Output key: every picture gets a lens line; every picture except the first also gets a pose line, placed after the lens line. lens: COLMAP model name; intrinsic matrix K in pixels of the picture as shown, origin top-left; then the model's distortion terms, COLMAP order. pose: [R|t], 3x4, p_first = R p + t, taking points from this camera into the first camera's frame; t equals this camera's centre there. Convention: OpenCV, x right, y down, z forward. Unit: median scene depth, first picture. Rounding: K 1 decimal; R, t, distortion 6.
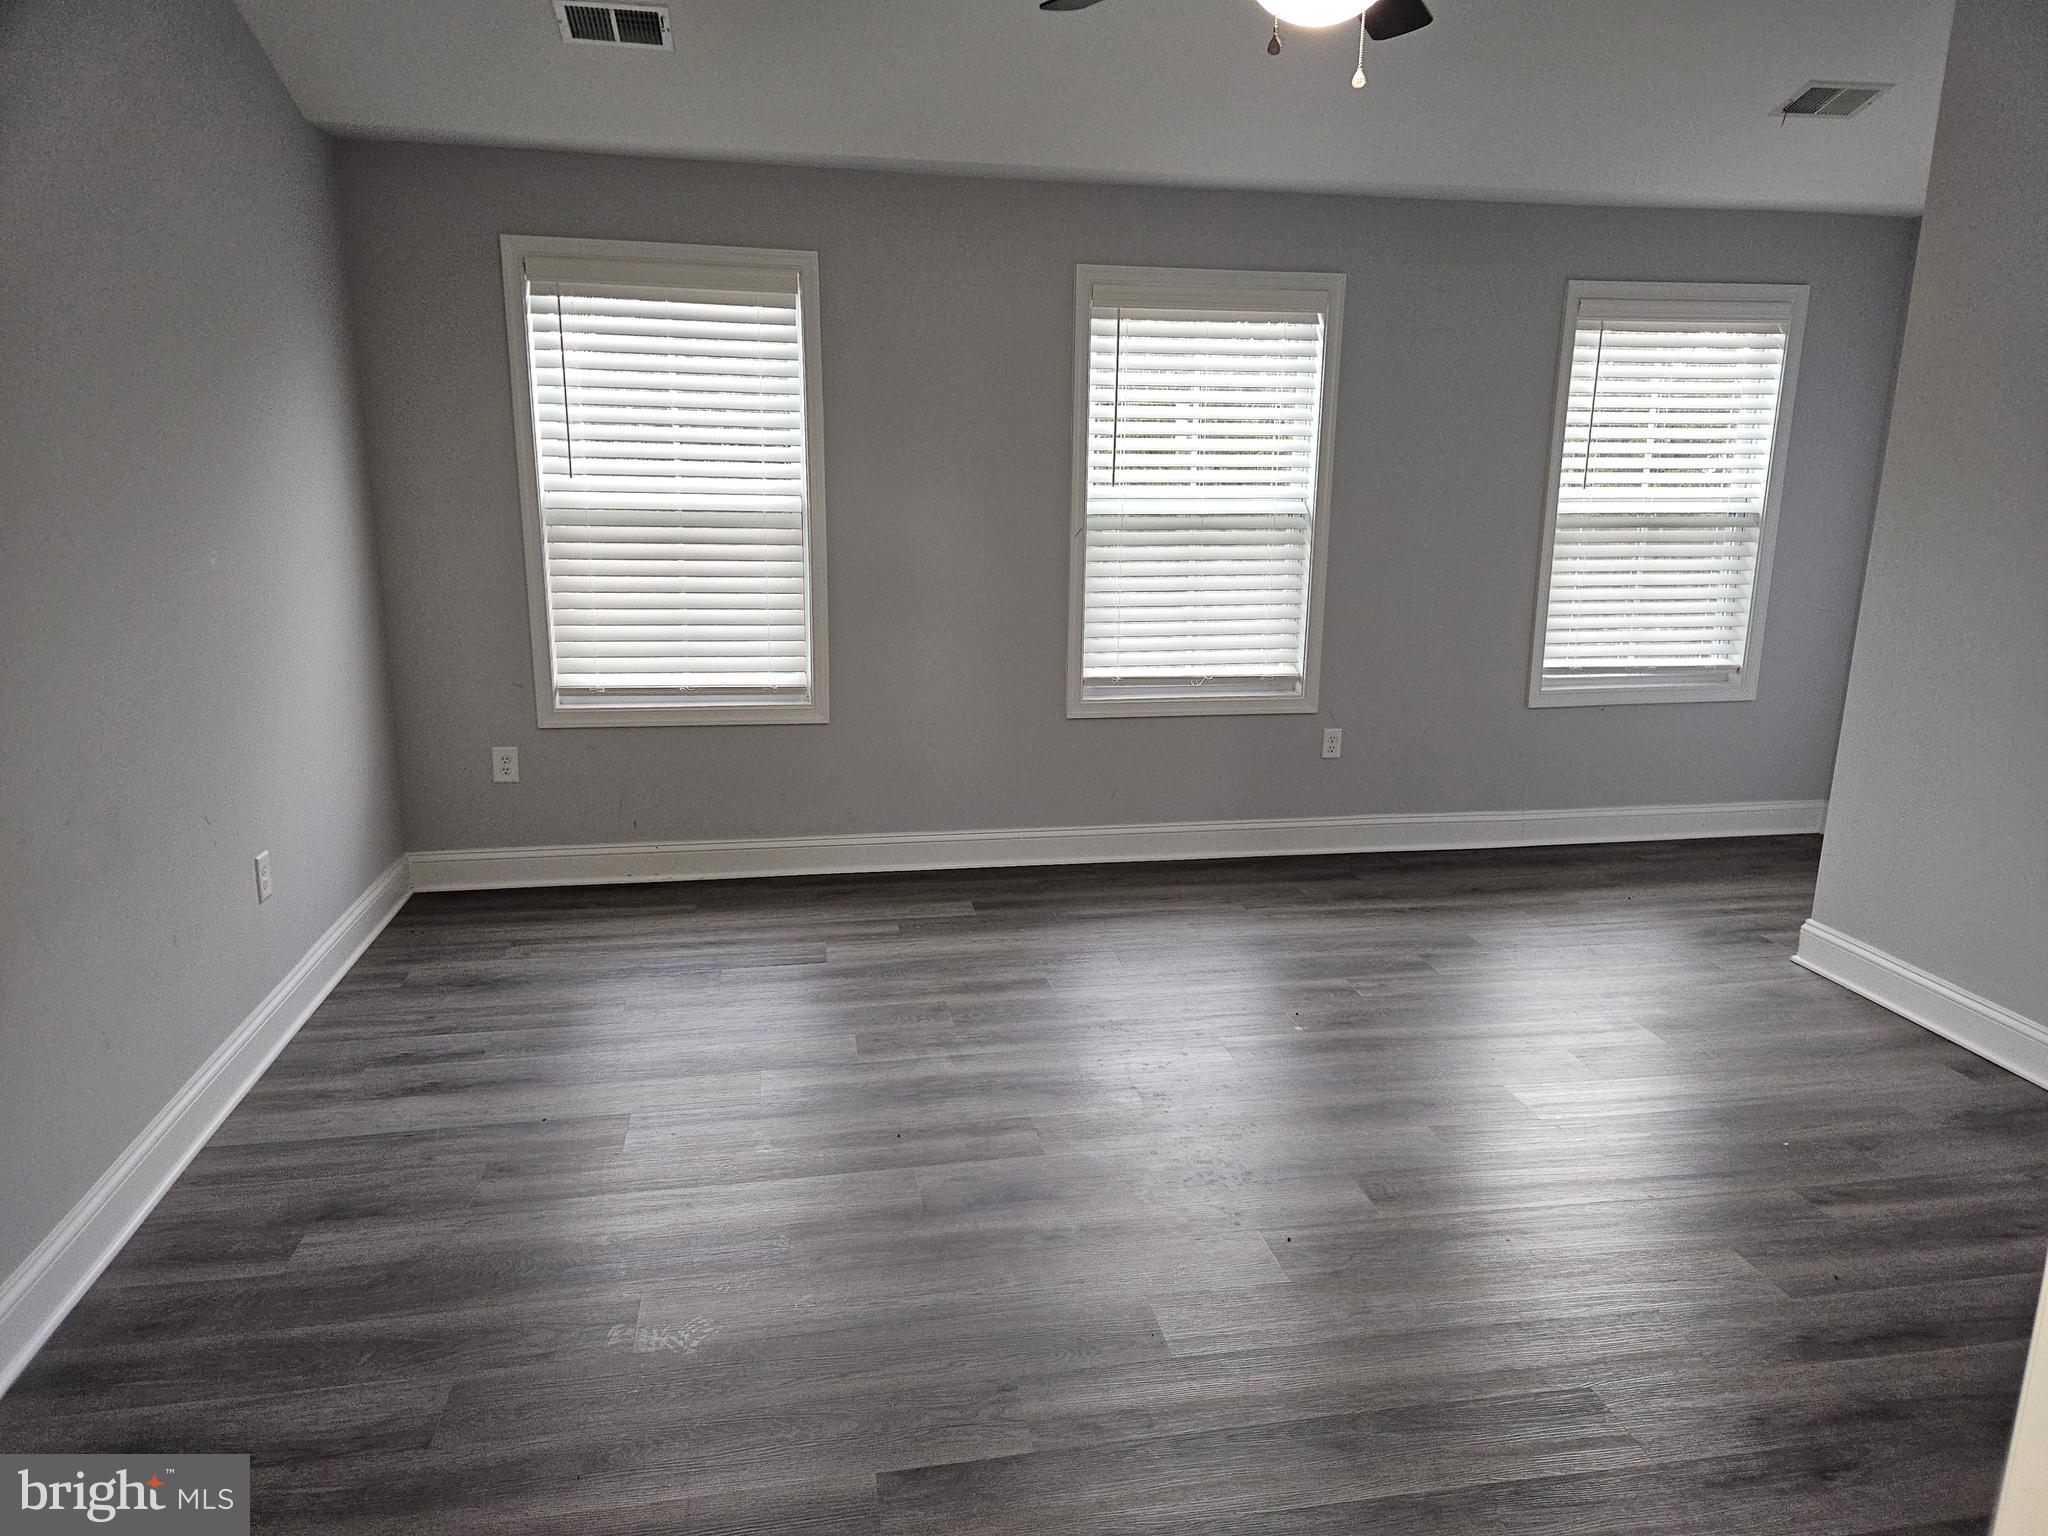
lens RADIAL K [[1376.4, 0, 1002.3], [0, 1376.4, 772.3], [0, 0, 1]] dist [0.046819, -0.025198]
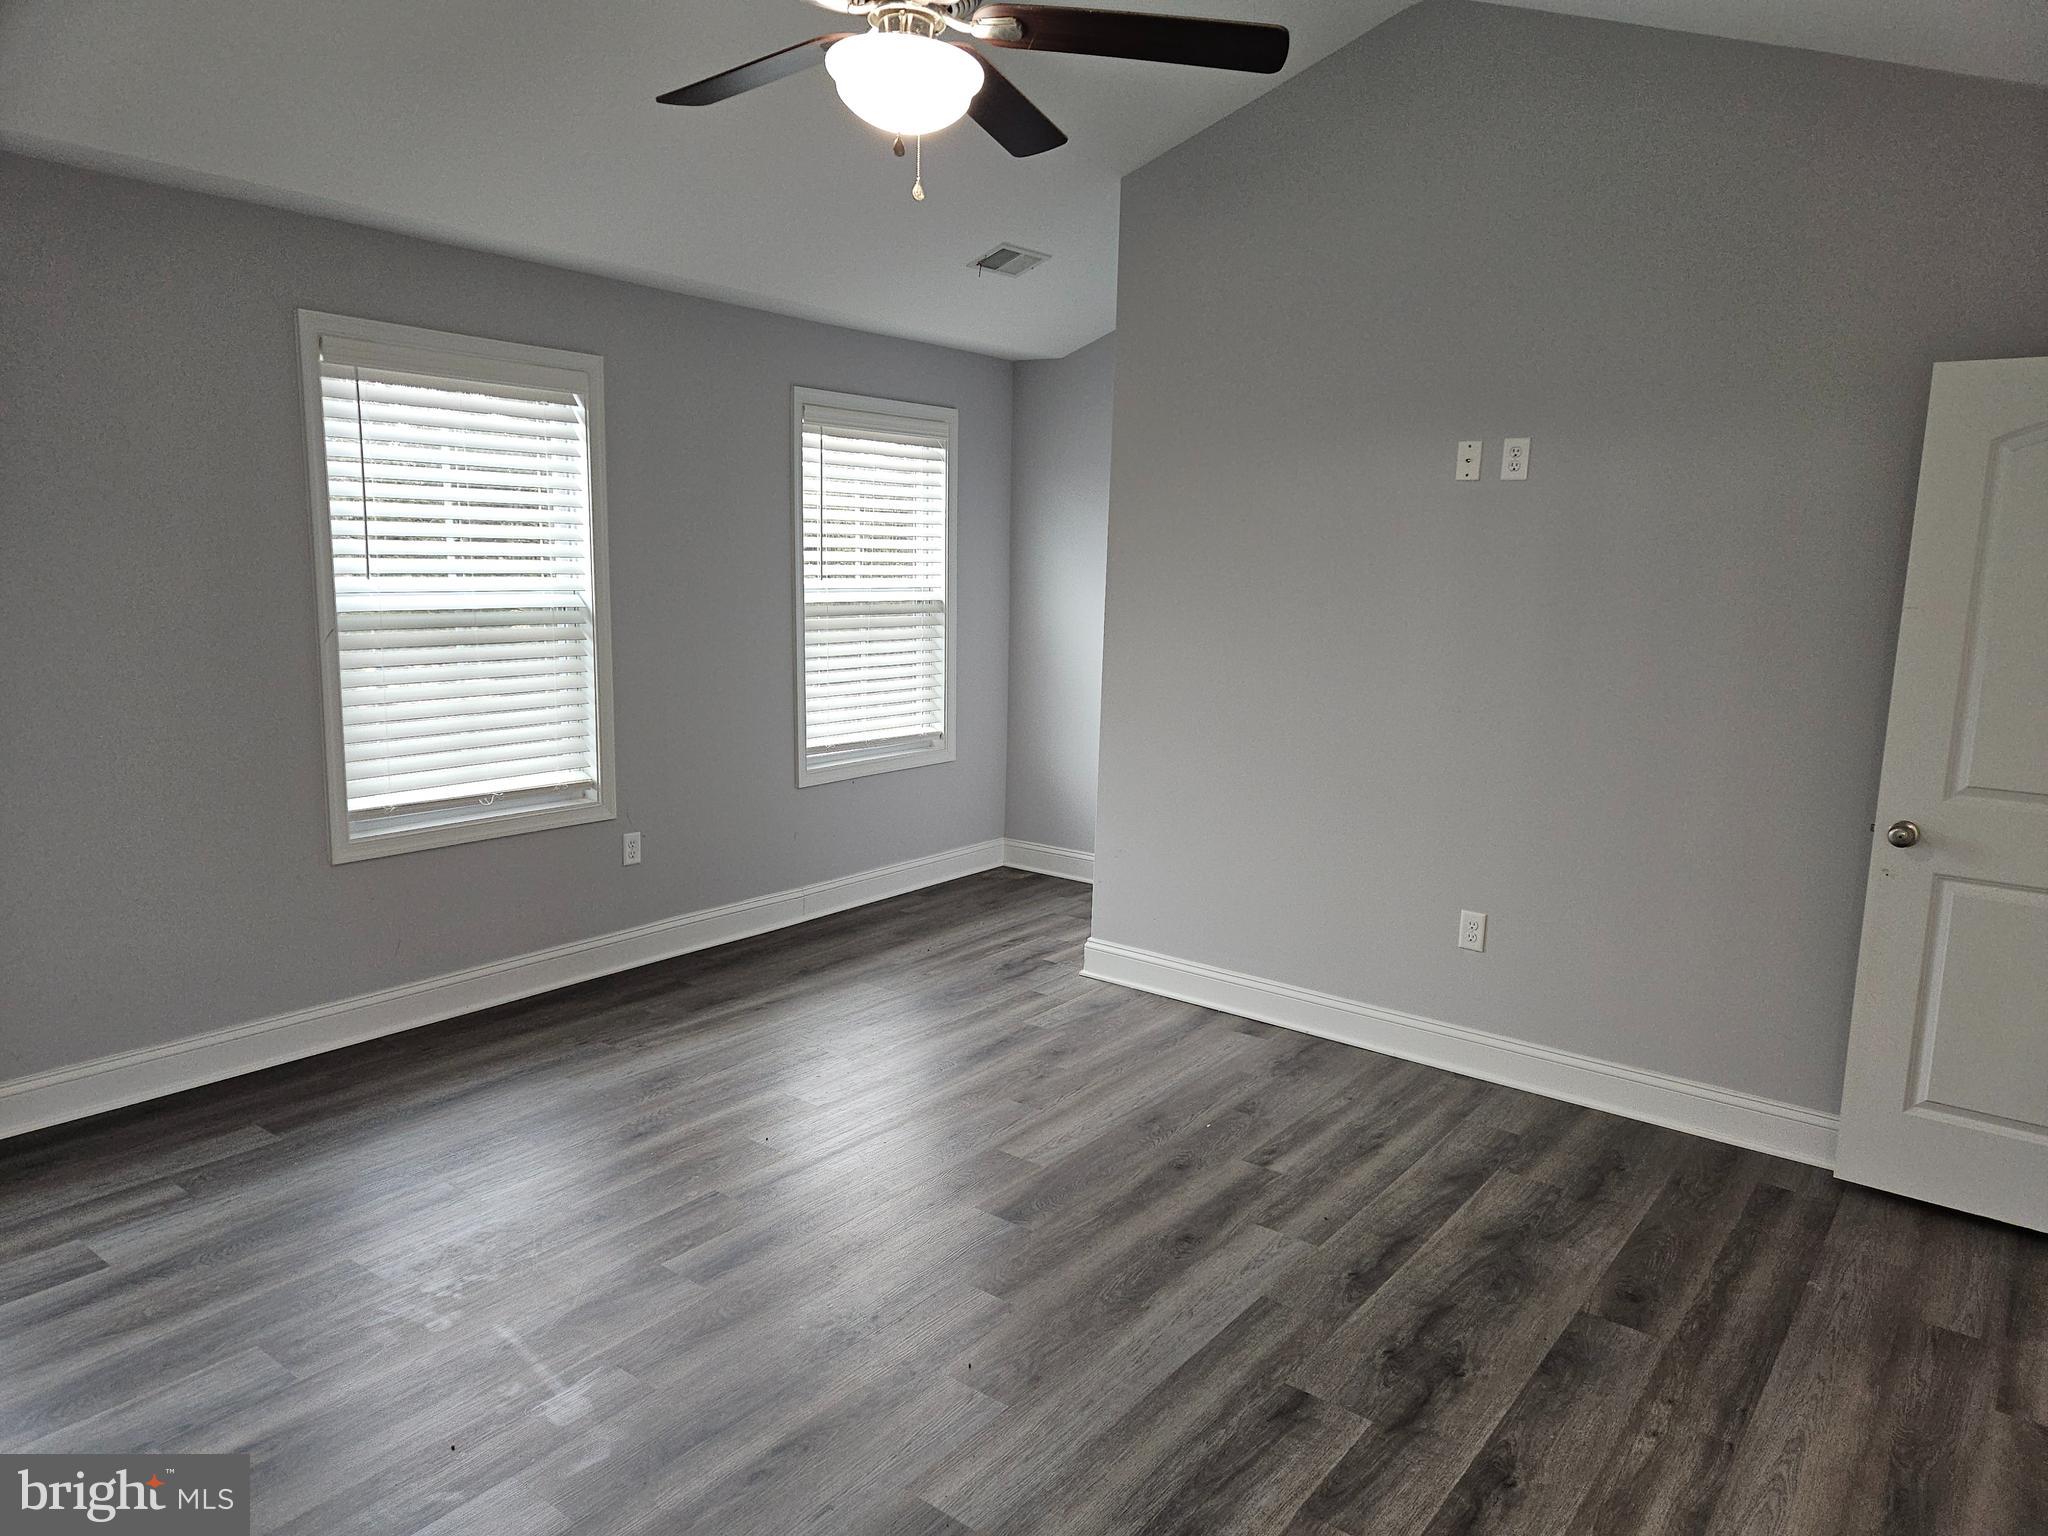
lens RADIAL K [[1376.4, 0, 1018.7], [0, 1376.4, 759.9], [0, 0, 1]] dist [0.046819, -0.025198]
pose [[0.730951, -0.096603, 0.675558, -0.205675], [0.144612, 0.989375, -0.014991, -0.030025], [-0.666932, 0.108652, 0.737154, 0.135498]]
